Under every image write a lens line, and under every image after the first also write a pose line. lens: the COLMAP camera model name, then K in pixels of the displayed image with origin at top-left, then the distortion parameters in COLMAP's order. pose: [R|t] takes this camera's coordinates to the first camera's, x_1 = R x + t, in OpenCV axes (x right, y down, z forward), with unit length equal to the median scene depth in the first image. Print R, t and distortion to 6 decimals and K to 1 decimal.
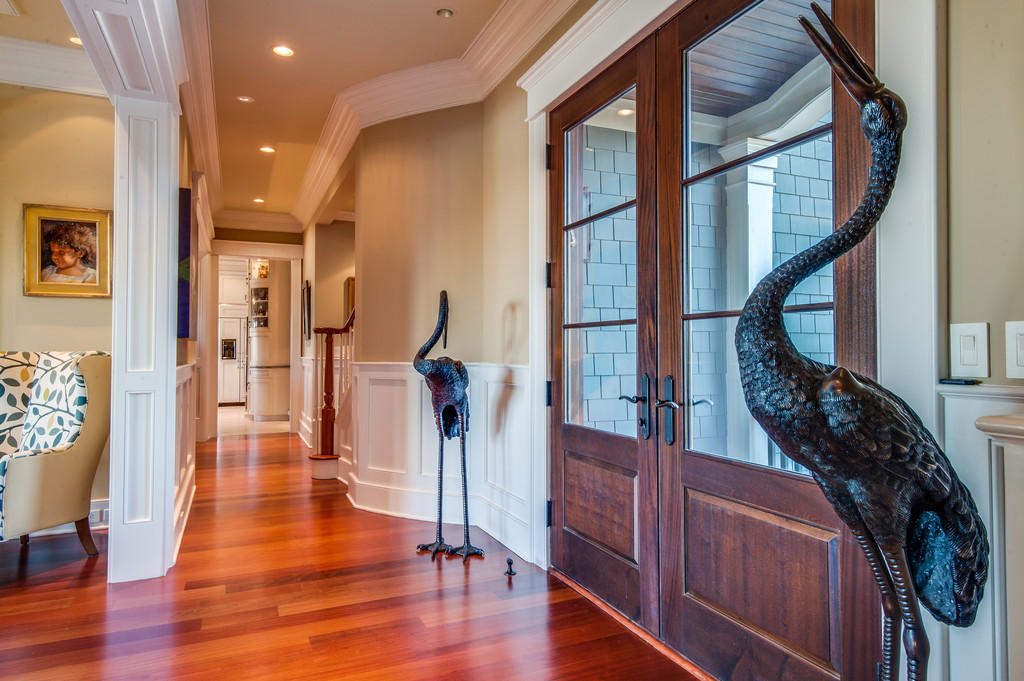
lens RADIAL K [[611.2, 0, 512.0], [0, 611.2, 340.5], [0, 0, 1]] dist [0.001395, 0.000007]
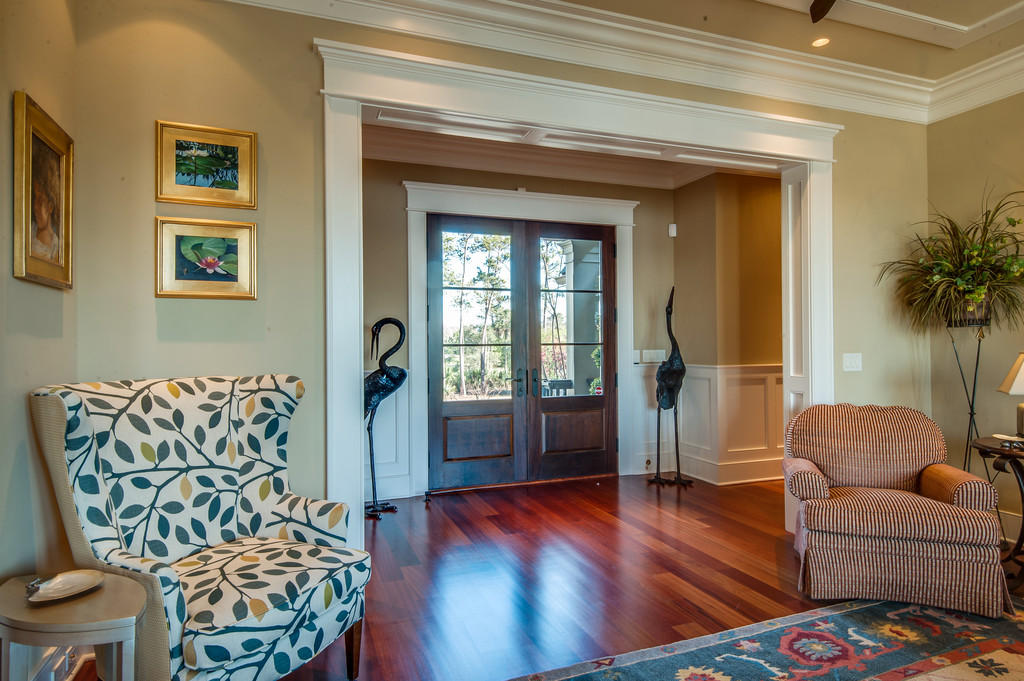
lens RADIAL K [[611.2, 0, 512.0], [0, 611.2, 340.5], [0, 0, 1]] dist [0.001395, 0.000007]
pose [[0.061291, 0.003893, 0.998112, -1.397752], [-0.012610, 0.999916, -0.003126, -0.027366], [-0.998040, -0.012394, 0.061335, 0.620133]]
